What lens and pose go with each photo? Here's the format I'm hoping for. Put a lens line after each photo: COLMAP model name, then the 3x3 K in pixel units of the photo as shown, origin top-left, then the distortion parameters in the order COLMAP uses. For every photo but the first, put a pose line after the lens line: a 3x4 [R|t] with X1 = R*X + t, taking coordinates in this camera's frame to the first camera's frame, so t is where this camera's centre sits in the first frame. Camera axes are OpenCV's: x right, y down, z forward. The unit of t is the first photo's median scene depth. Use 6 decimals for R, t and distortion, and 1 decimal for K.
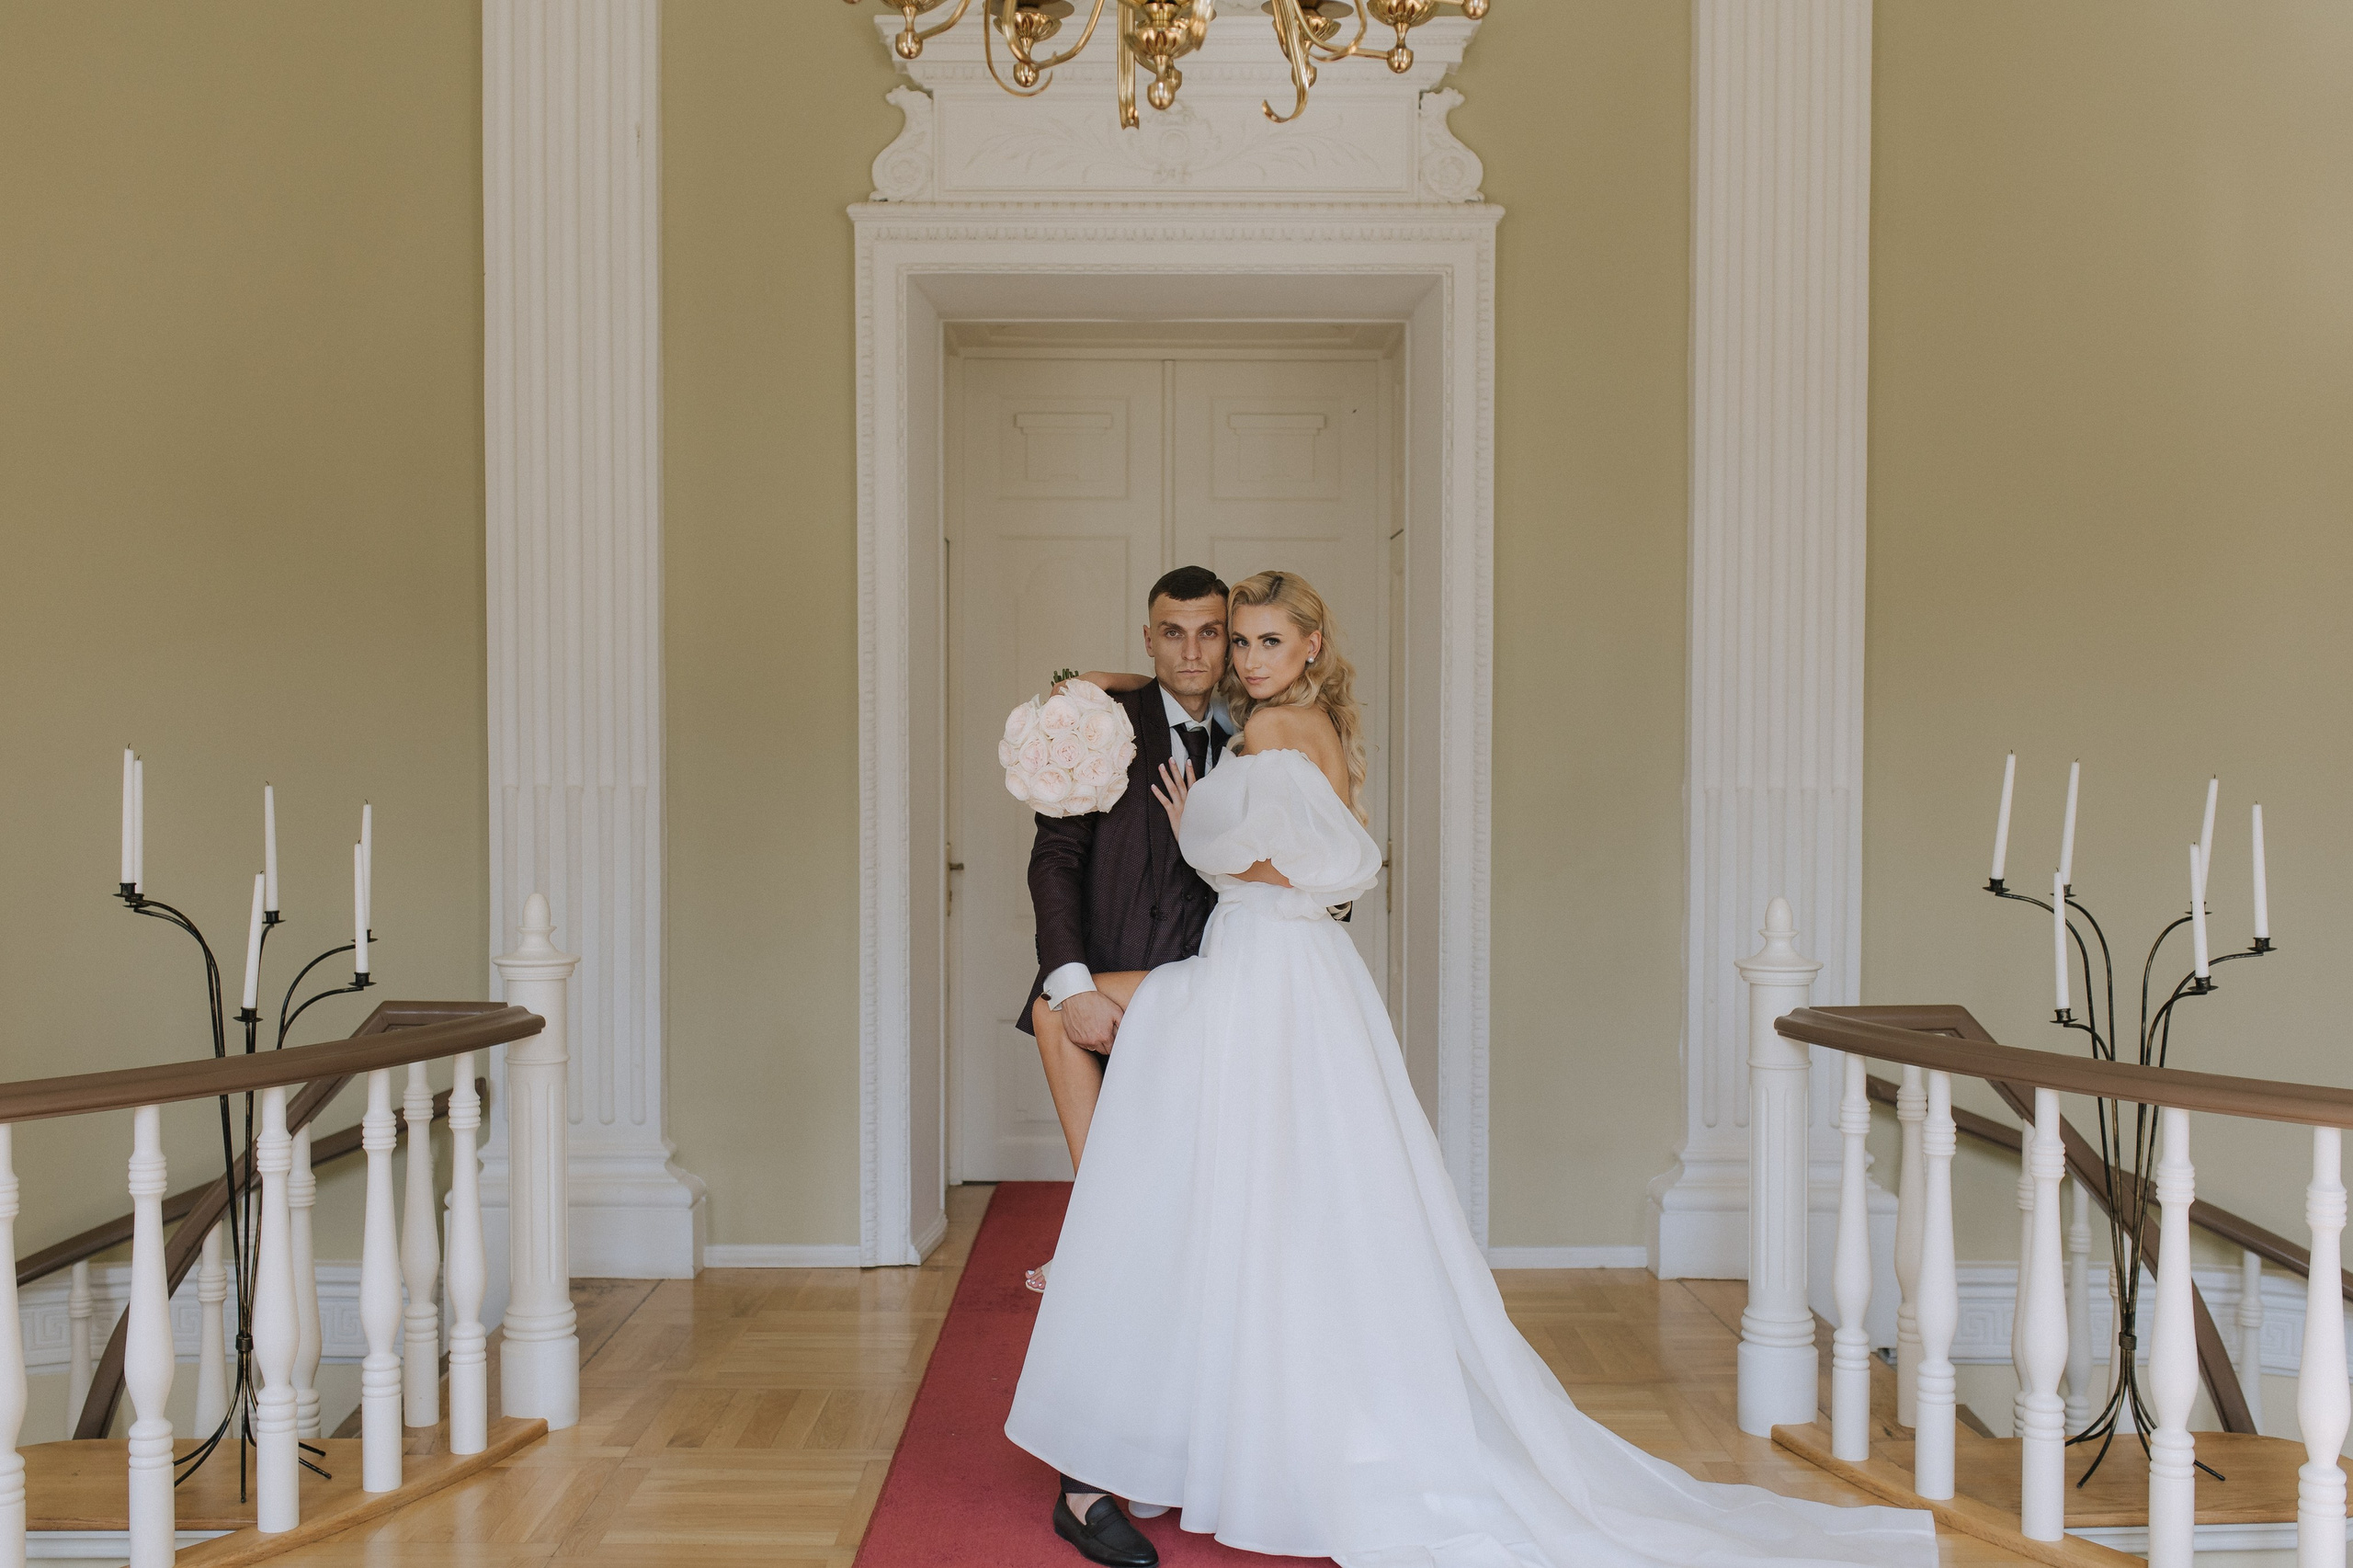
lens RADIAL K [[2282.6, 0, 1178.8], [0, 2282.6, 826.0], [0, 0, 1]] dist [-0.003937, 0.015392]
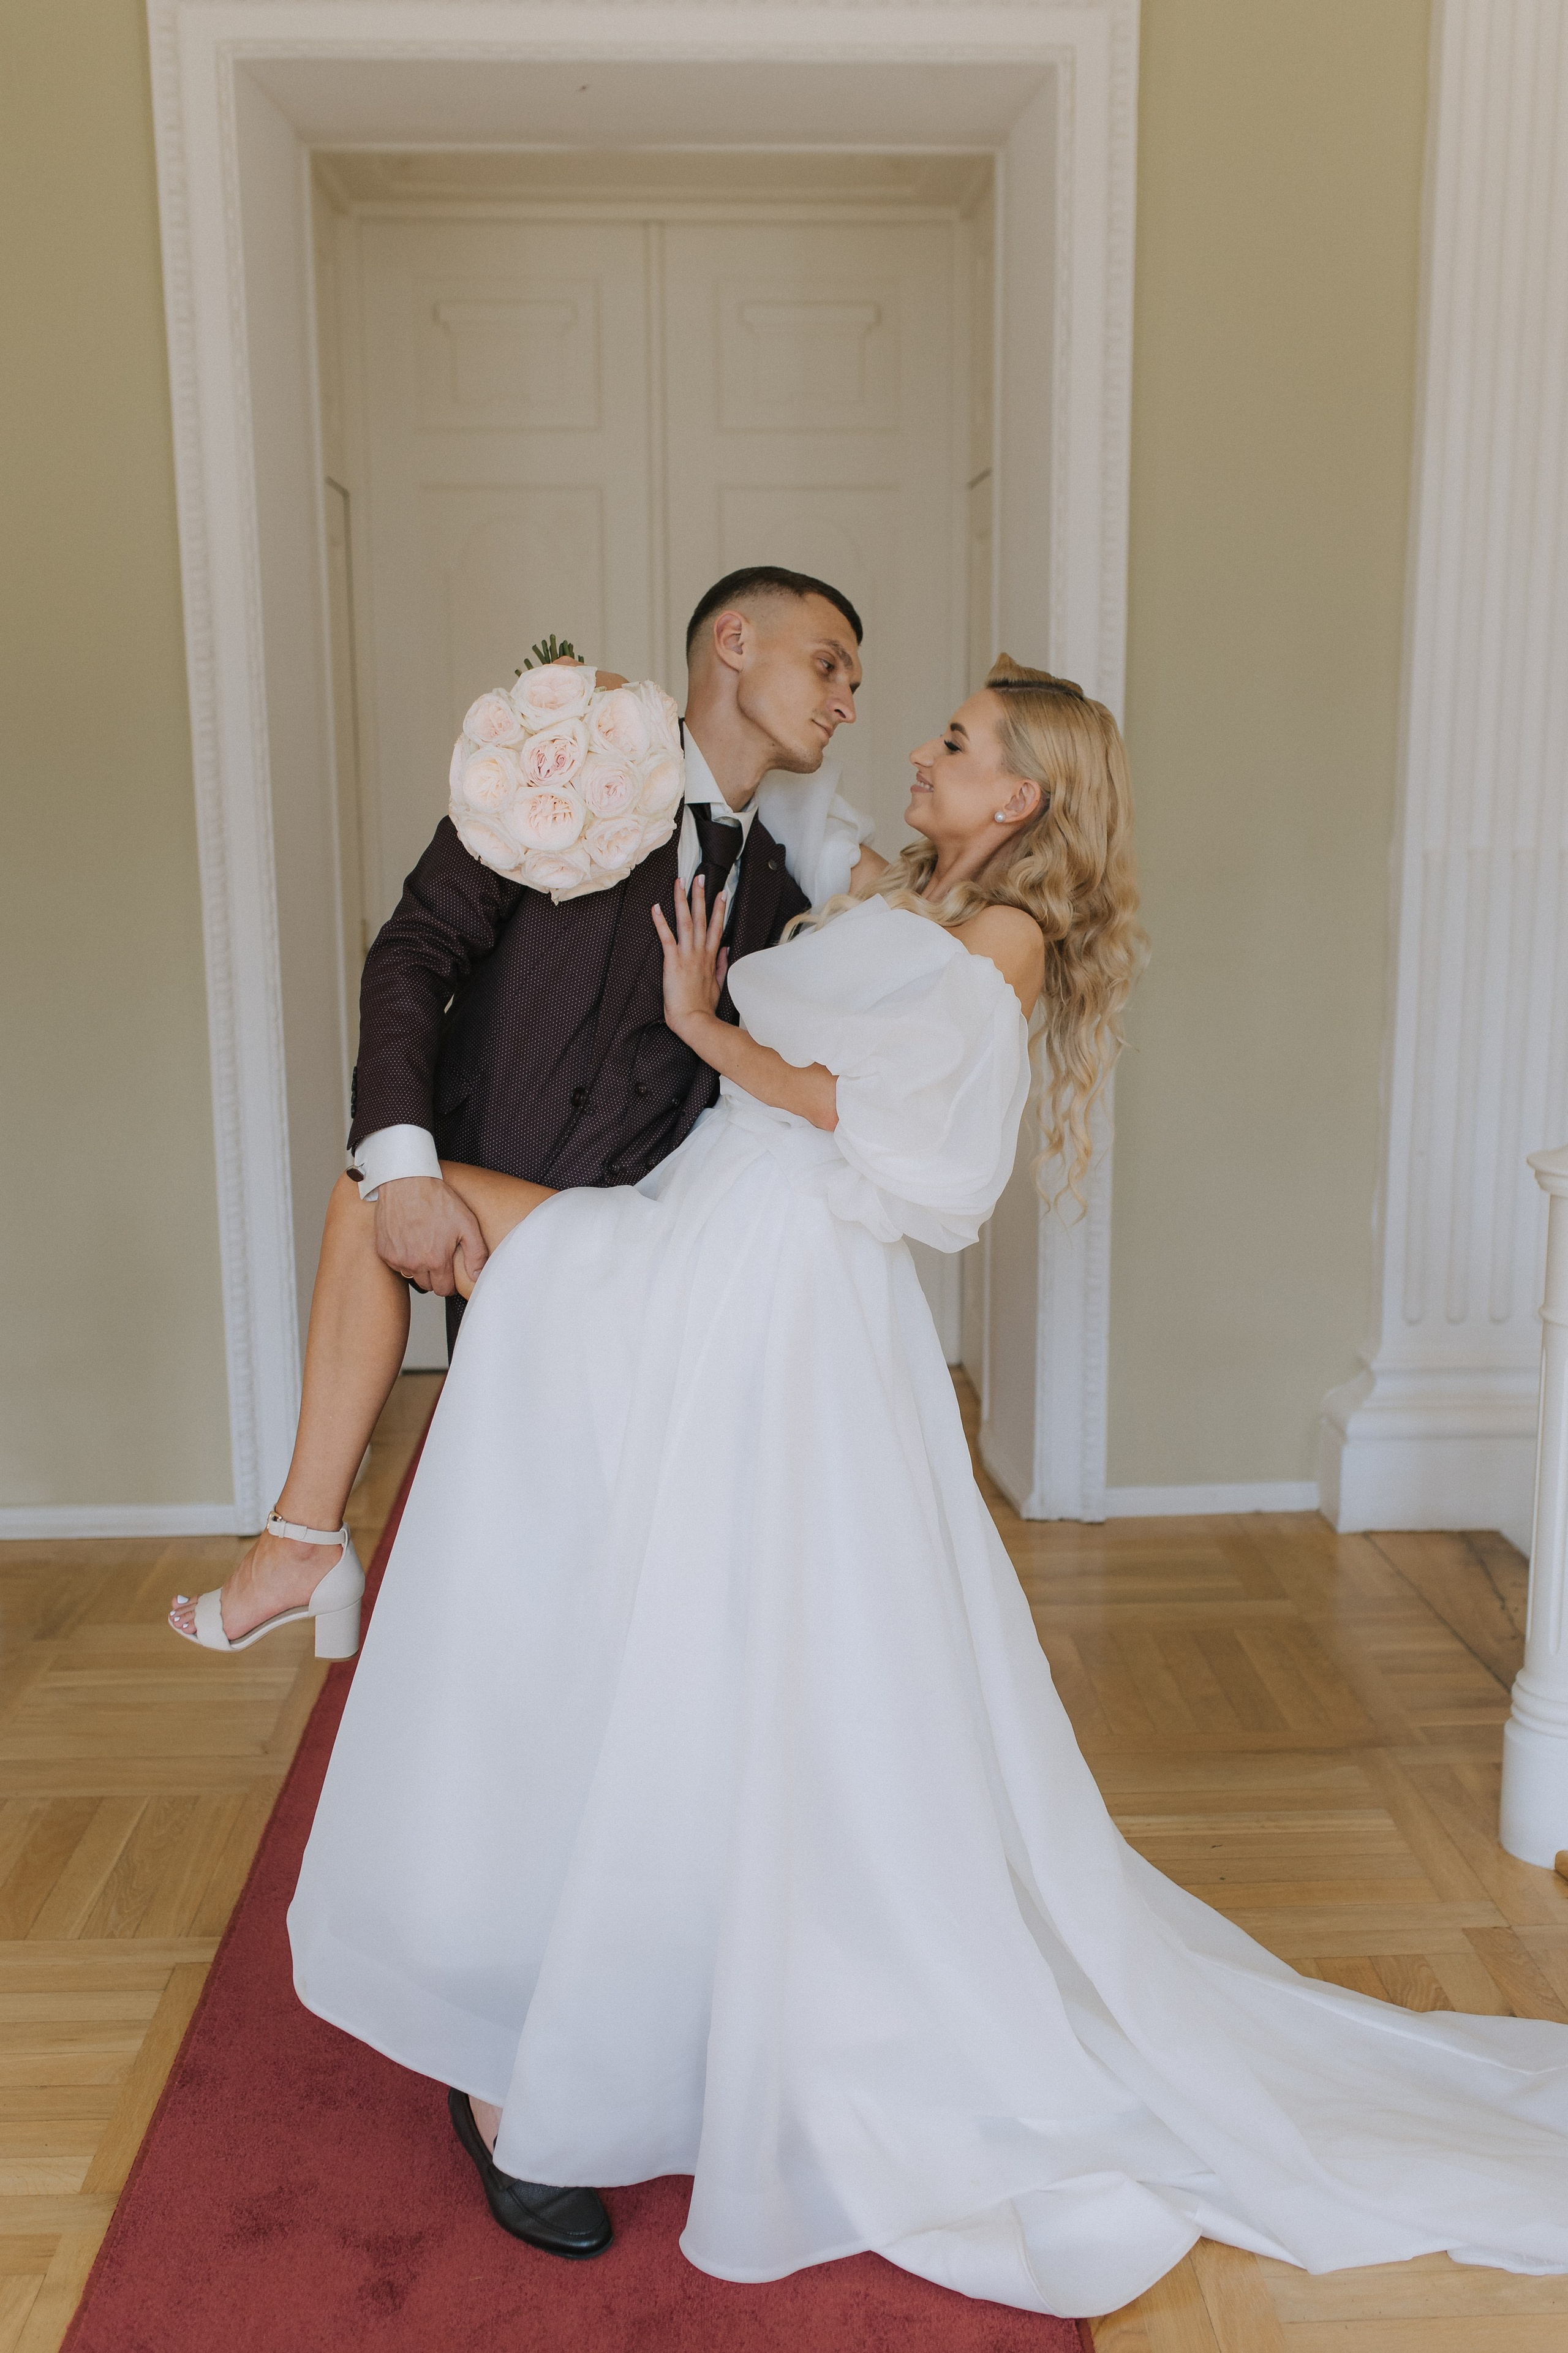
lens RADIAL K [[2174.6, 0, 802.4], [0, 2174.6, 1169.0], [0, 0, 1]] dist [0.001062, 0.007211]
pose [[0.999408, -0.013441, 0.031678, 0.018290], [0.007955, 0.985866, 0.167347, -0.033679], [-0.033480, -0.166996, 0.985389, 0.335487]]
